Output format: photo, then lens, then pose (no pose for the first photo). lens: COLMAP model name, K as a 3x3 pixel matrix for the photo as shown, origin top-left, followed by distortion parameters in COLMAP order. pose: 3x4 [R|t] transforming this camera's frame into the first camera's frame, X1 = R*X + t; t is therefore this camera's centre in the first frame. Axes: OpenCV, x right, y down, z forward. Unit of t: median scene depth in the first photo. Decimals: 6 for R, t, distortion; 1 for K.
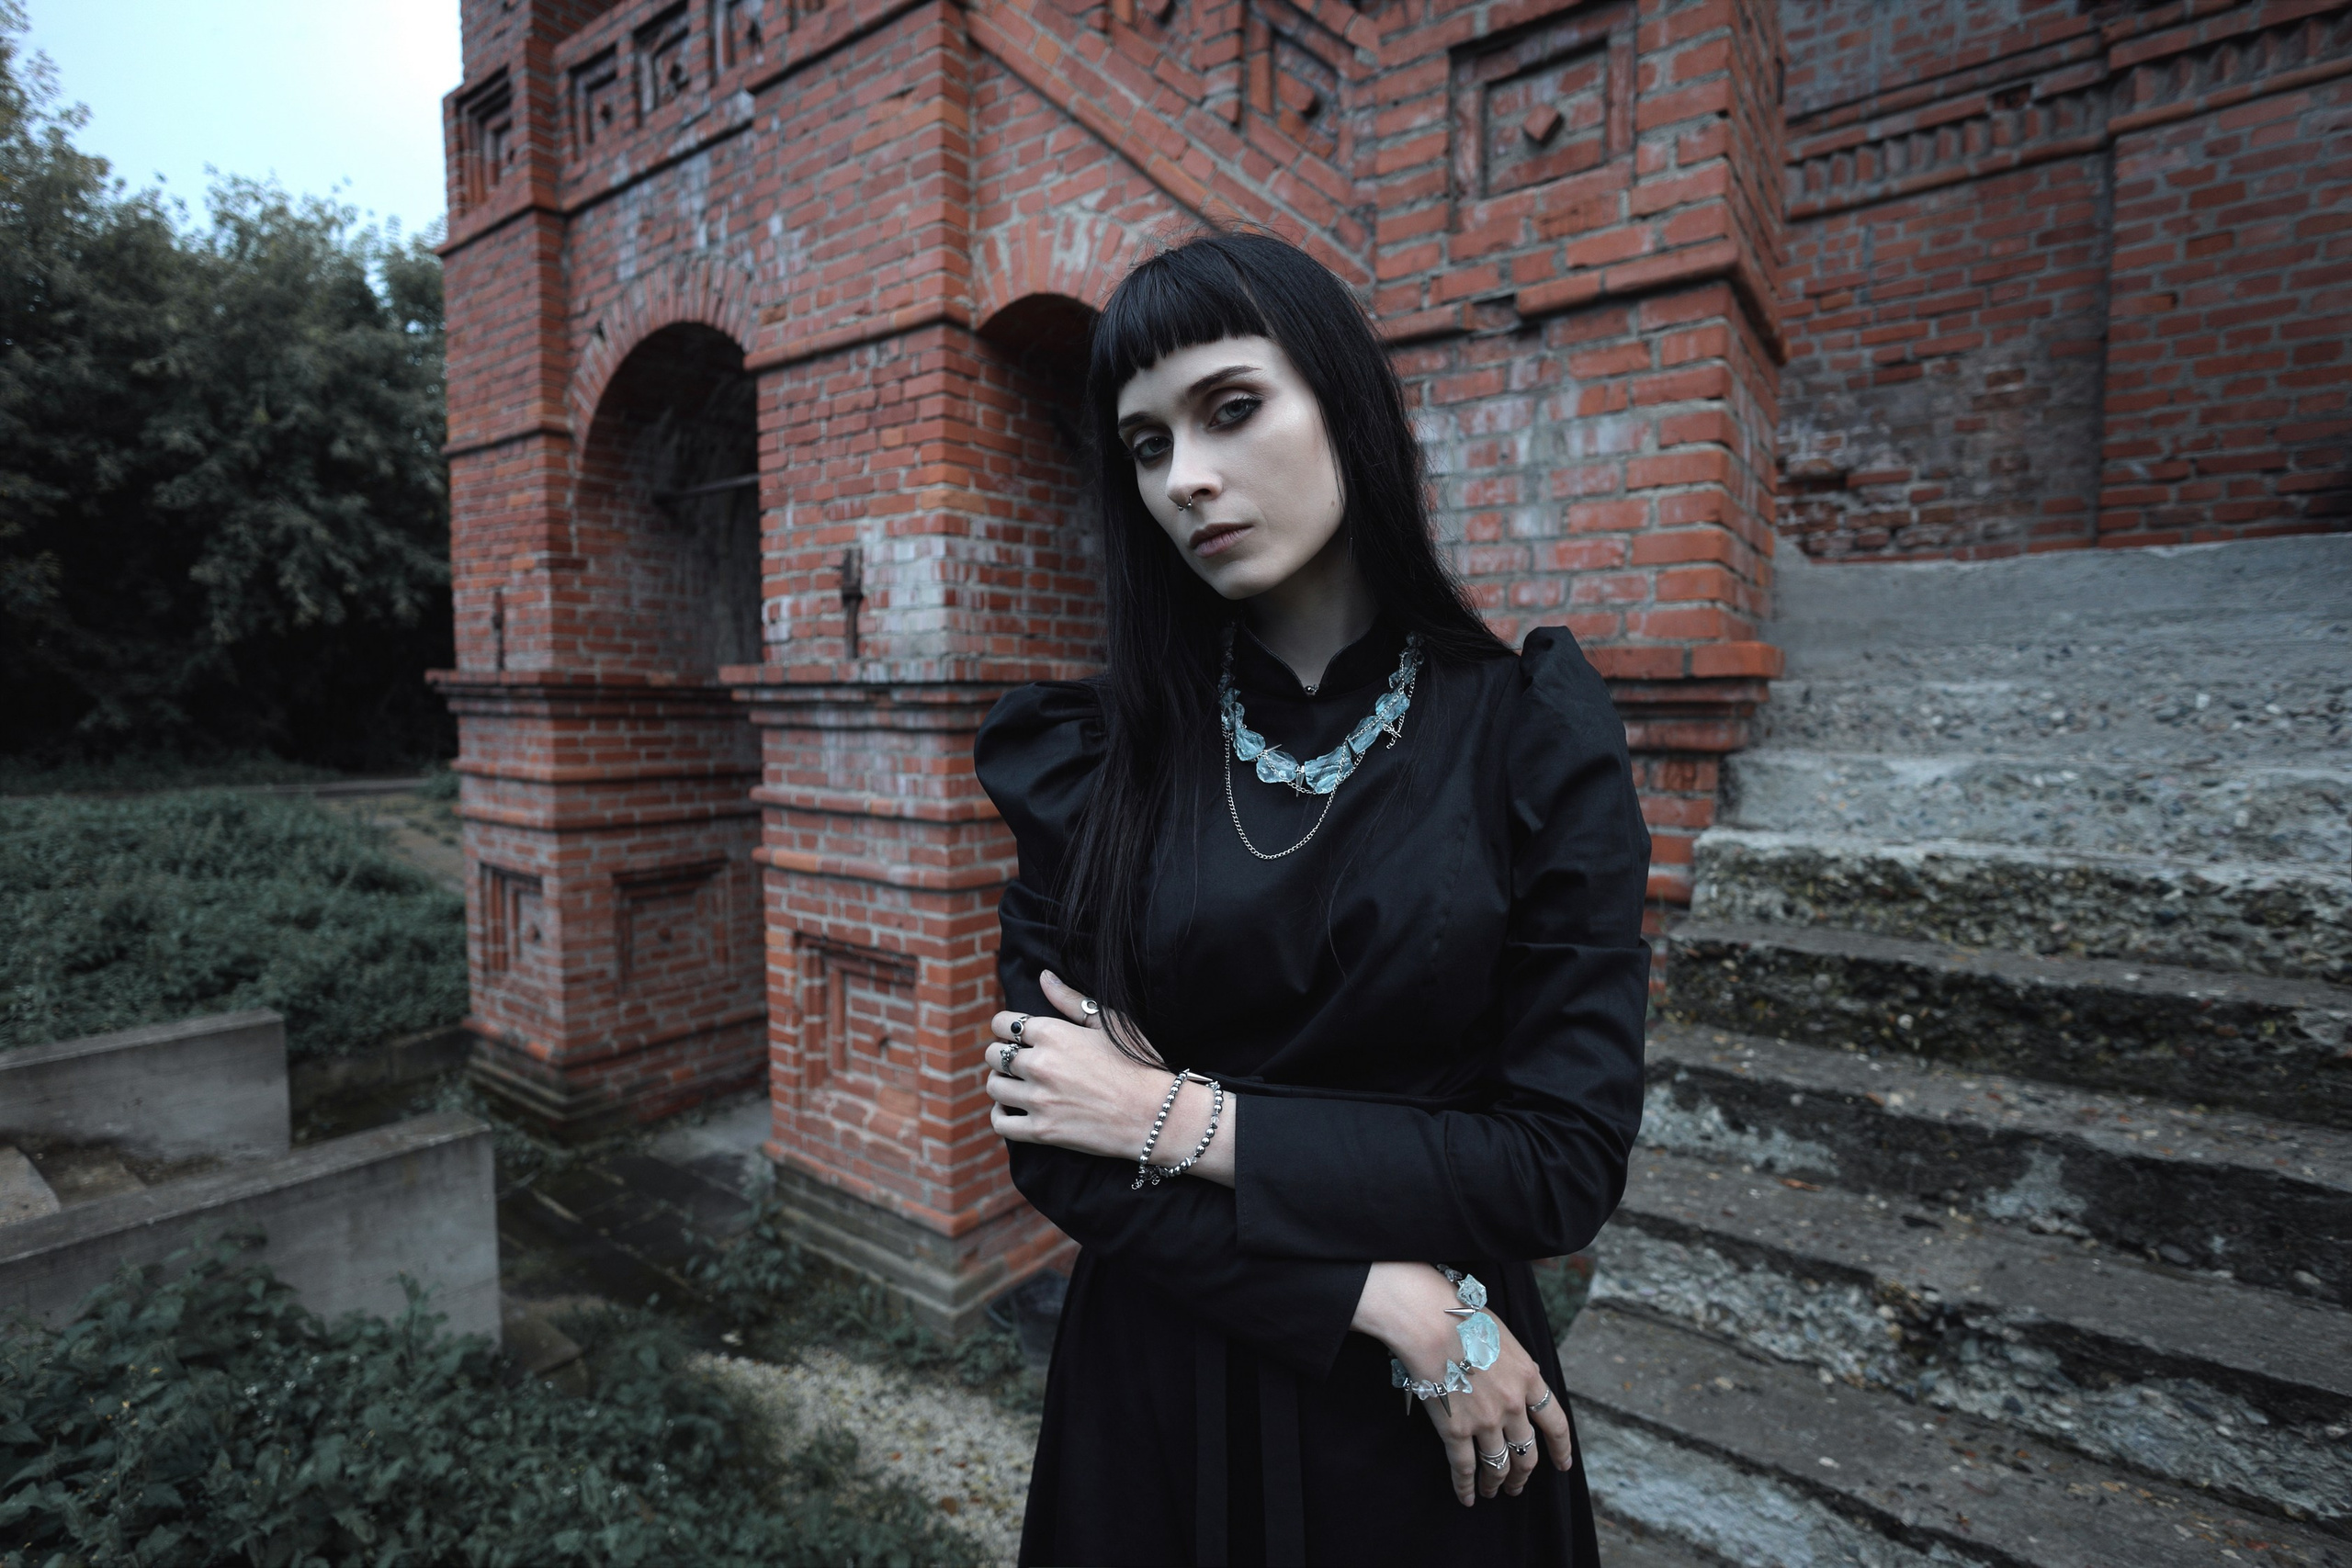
lens RADIAL K [[1074.7, 0, 1176.0], [0, 1074.7, 784.0], [0, 0, 1]] dist [-0.003194, -0.000662]
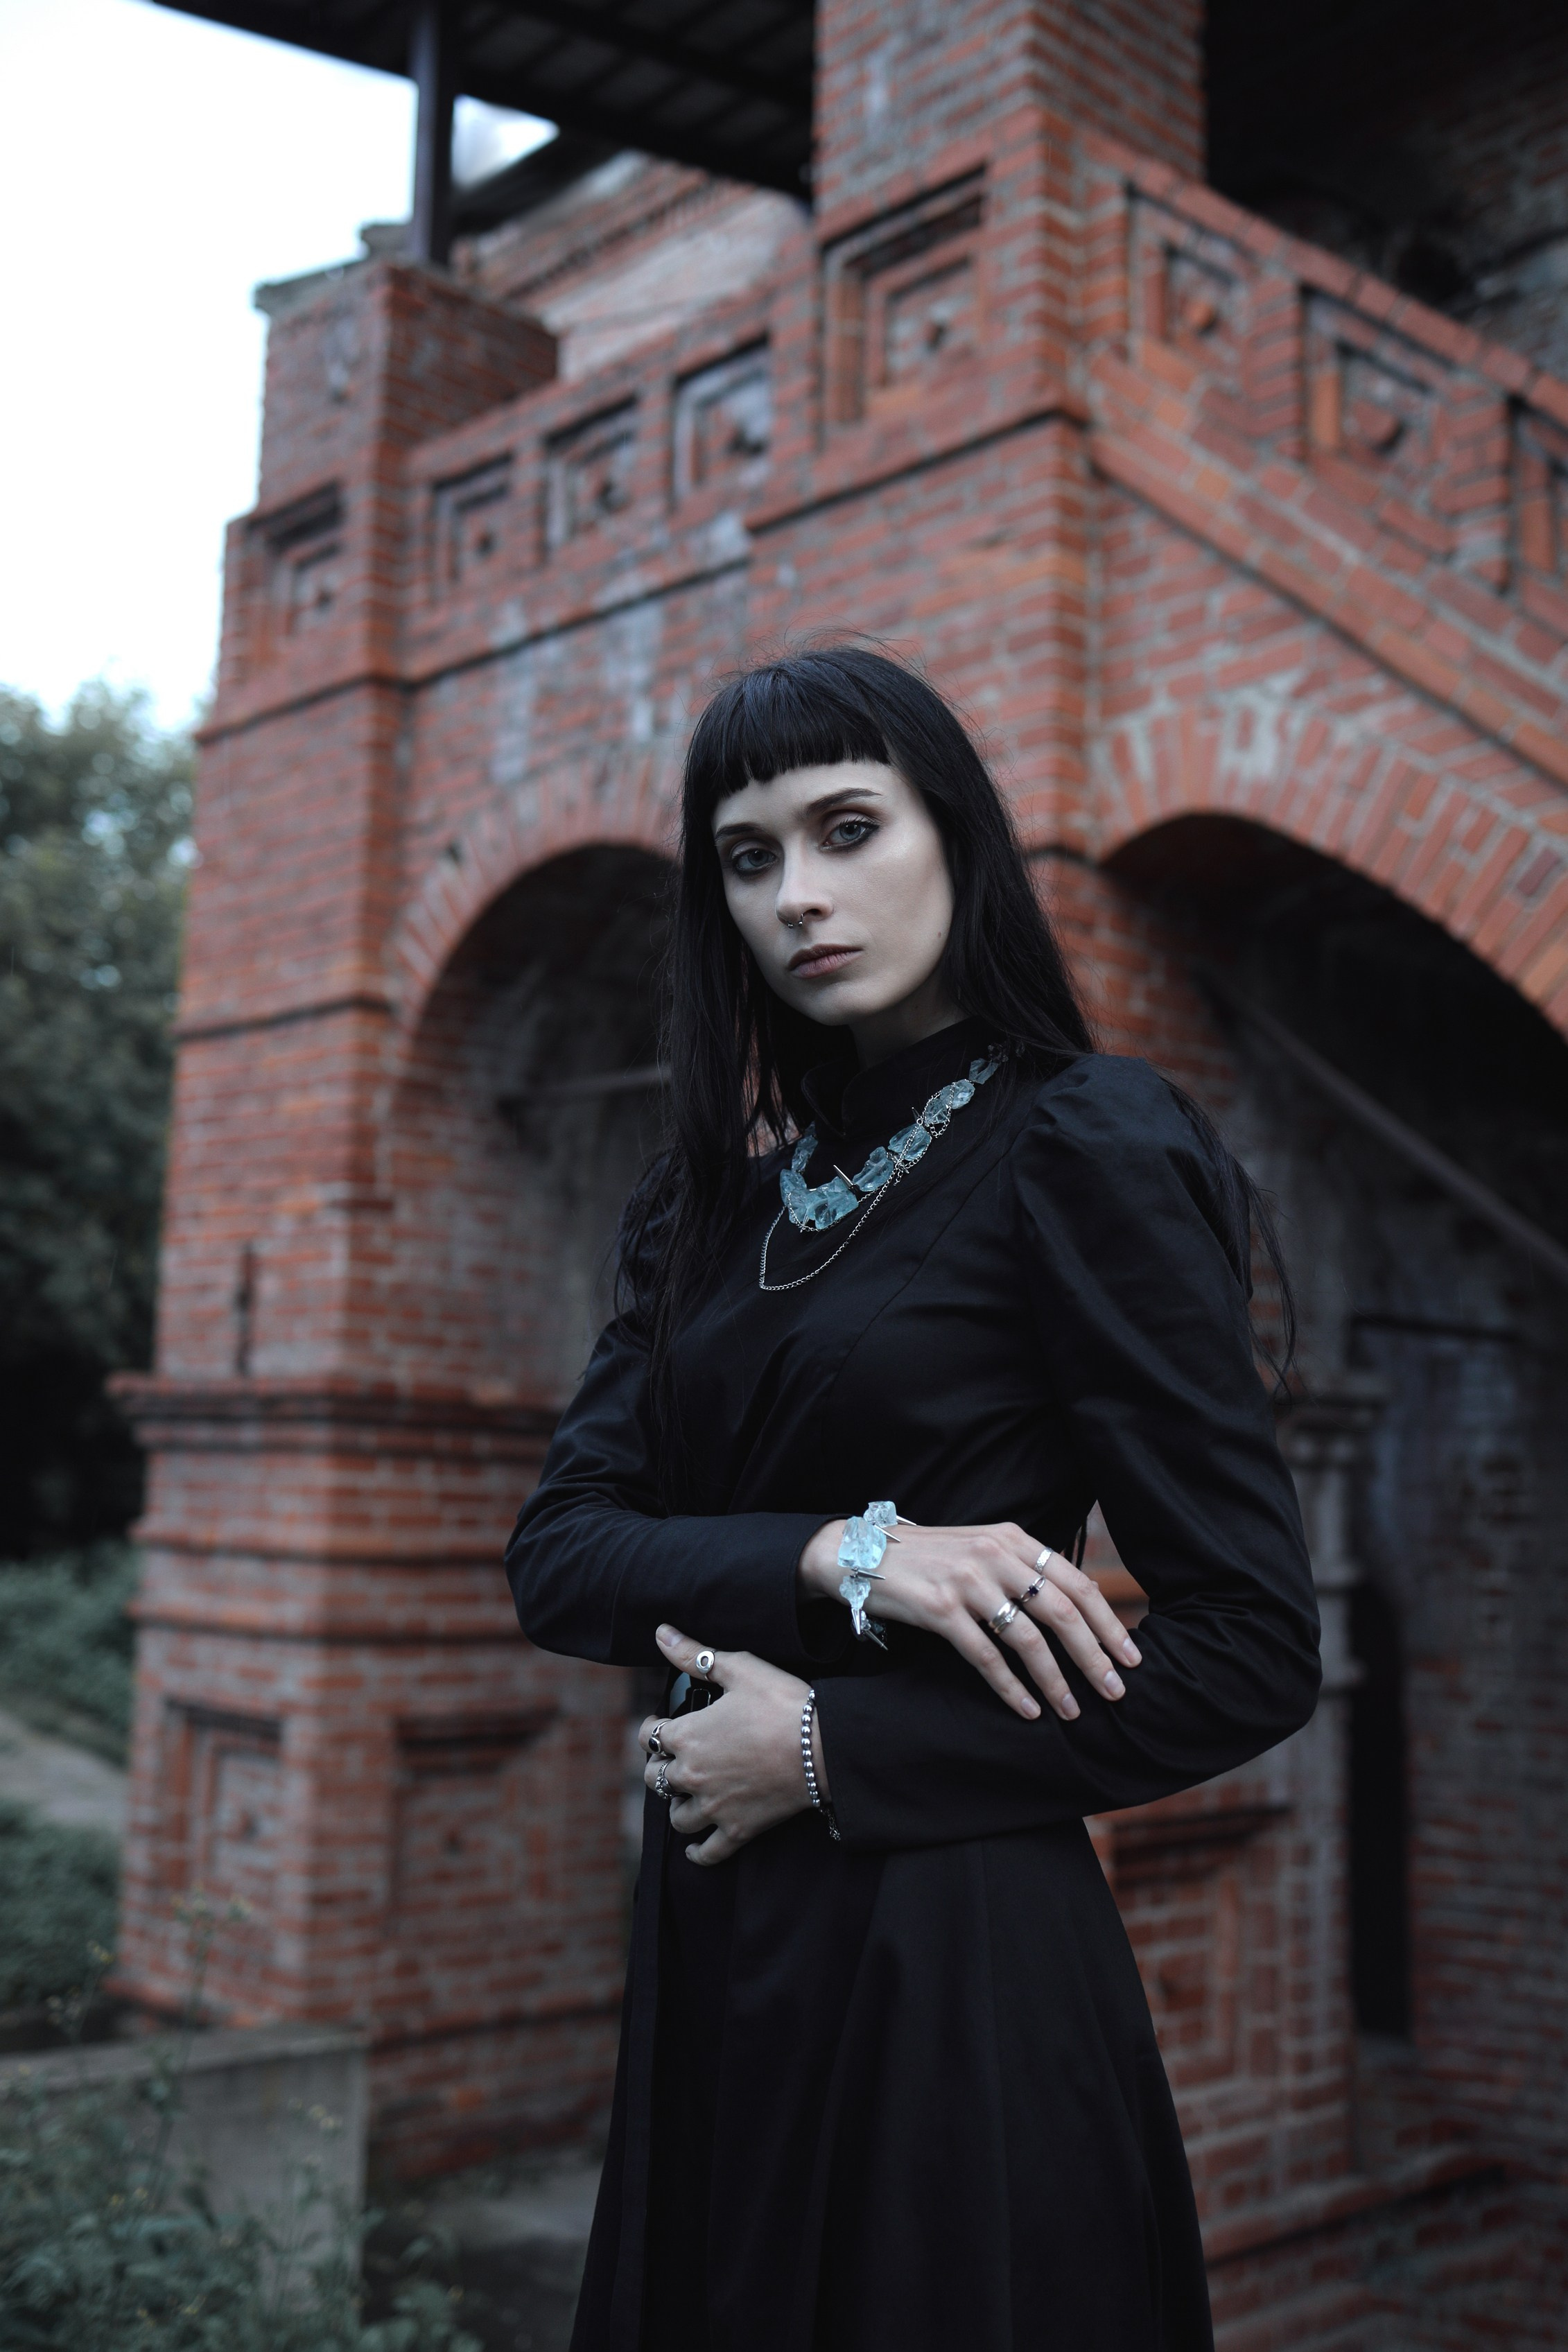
lens RADIAL K [[2521.4, 0, 784.0], [0, 2521.4, 1176.0], [0, 0, 1]] dist [-0.013345, 0.000372]
pose [[0.987950, -0.000956, -0.154769, -0.104417], [-0.033081, 0.975568, -0.217192, 0.090598], [0.151195, 0.219694, 0.963781, -0.387386]]
